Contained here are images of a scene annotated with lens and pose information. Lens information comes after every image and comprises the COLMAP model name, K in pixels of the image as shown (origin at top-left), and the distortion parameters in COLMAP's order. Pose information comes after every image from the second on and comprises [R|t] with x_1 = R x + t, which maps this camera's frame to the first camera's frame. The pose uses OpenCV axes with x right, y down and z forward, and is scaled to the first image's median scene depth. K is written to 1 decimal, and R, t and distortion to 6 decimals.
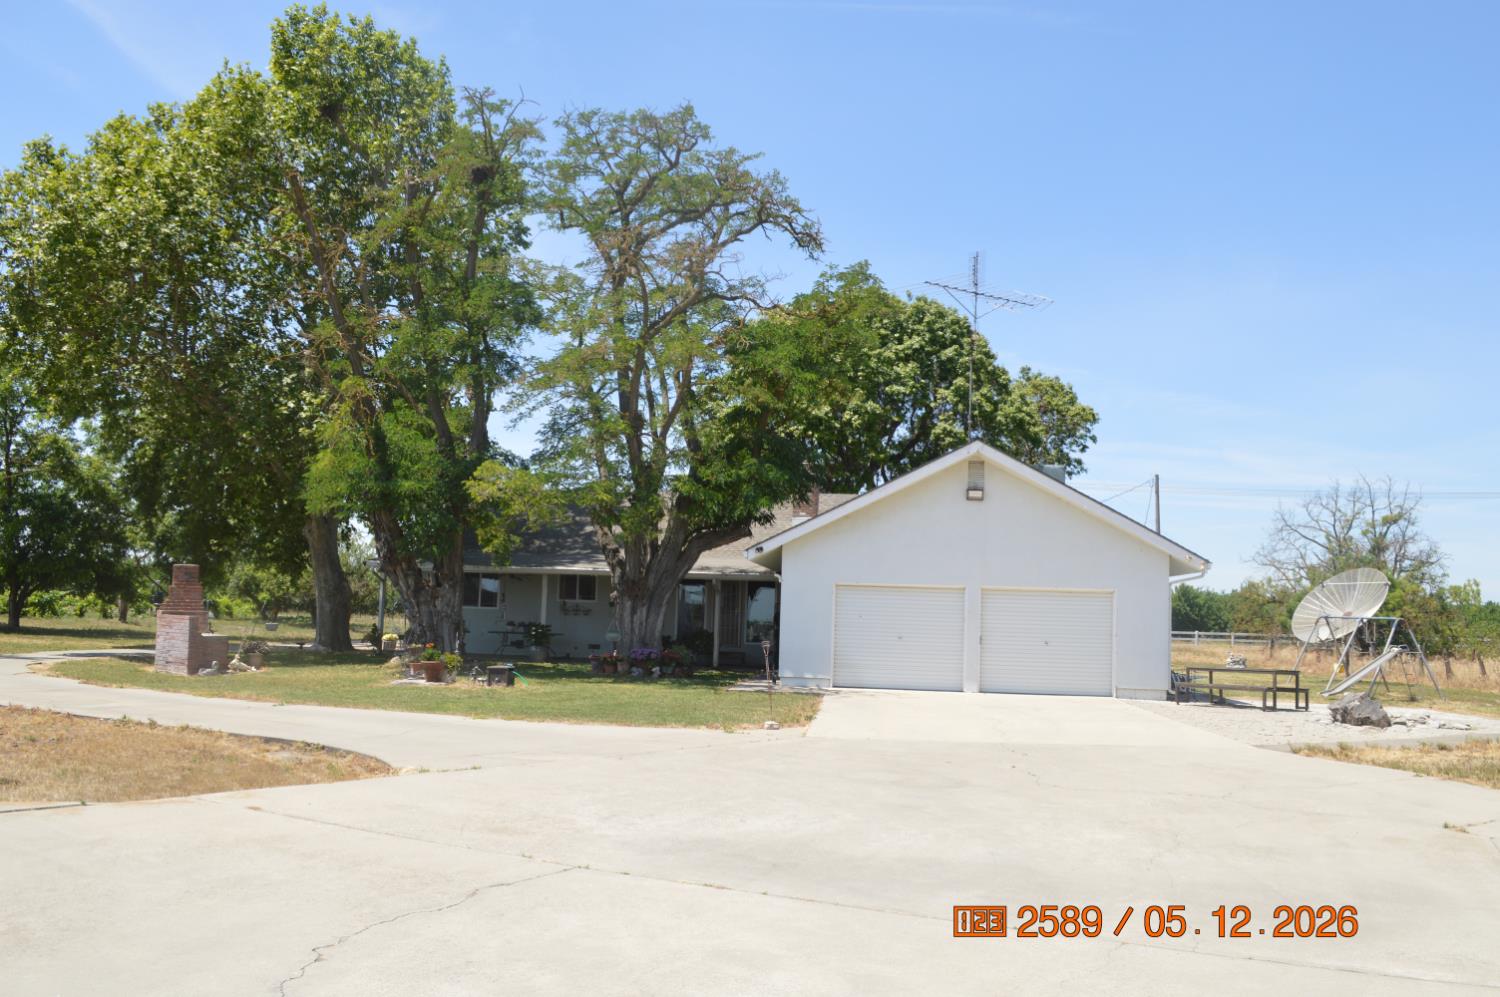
lens RADIAL K [[1187.6, 0, 752.8], [0, 1187.6, 493.5], [0, 0, 1]] dist [-0.087664, 0.013843]
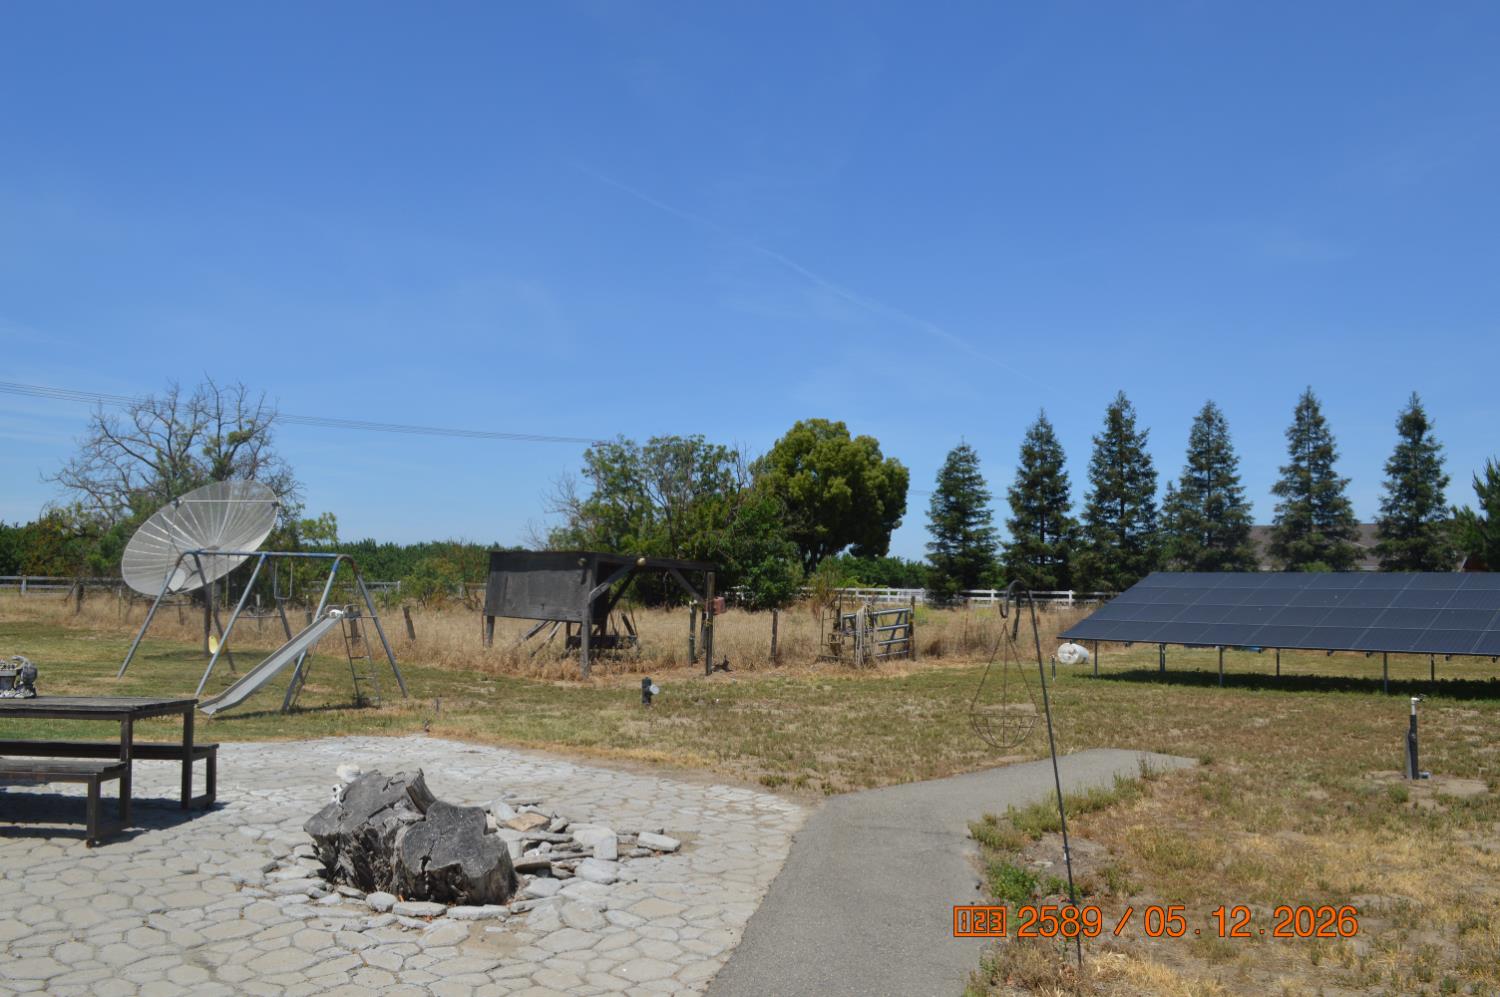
lens RADIAL K [[1187.6, 0, 757.2], [0, 1187.6, 500.9], [0, 0, 1]] dist [-0.087664, 0.013843]
pose [[0.579944, 0.031275, 0.814056, 0.089659], [-0.078075, 0.996797, 0.017325, 0.023352], [-0.810907, -0.073605, 0.580528, 0.211921]]
